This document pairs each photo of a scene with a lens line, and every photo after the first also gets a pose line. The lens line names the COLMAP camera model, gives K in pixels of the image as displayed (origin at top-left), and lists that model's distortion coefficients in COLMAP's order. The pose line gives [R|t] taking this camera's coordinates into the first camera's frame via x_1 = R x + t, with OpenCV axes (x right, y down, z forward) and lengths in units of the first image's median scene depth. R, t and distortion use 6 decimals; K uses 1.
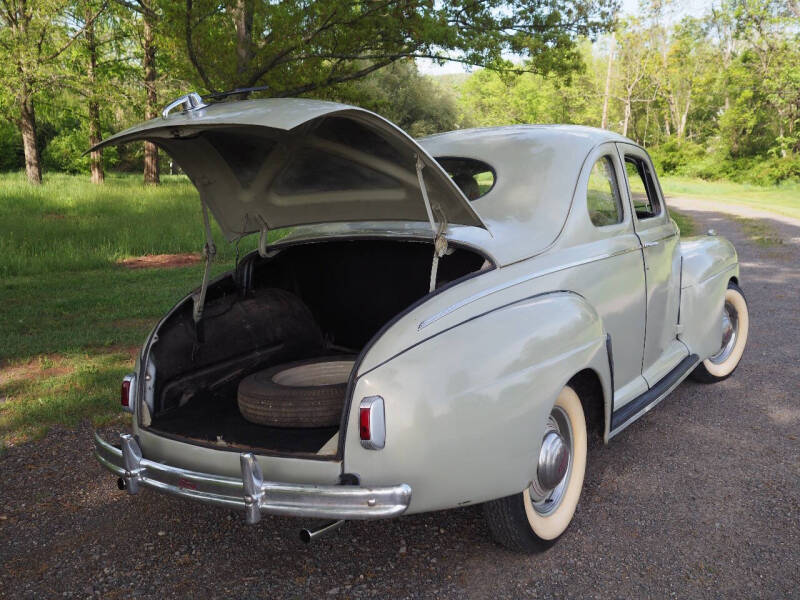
lens RADIAL K [[834.7, 0, 403.4], [0, 834.7, 272.3], [0, 0, 1]] dist [0.010514, -0.022299]
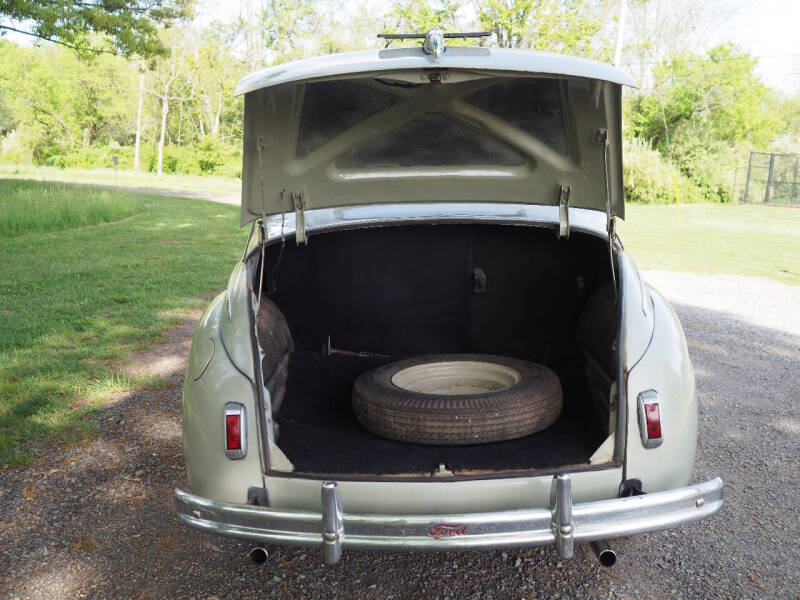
lens RADIAL K [[834.7, 0, 403.4], [0, 834.7, 272.3], [0, 0, 1]] dist [0.010514, -0.022299]
pose [[0.803841, -0.018061, 0.594570, -0.614444], [0.018519, 0.999814, 0.005333, 0.006398], [-0.594556, 0.006724, 0.804026, 0.323359]]
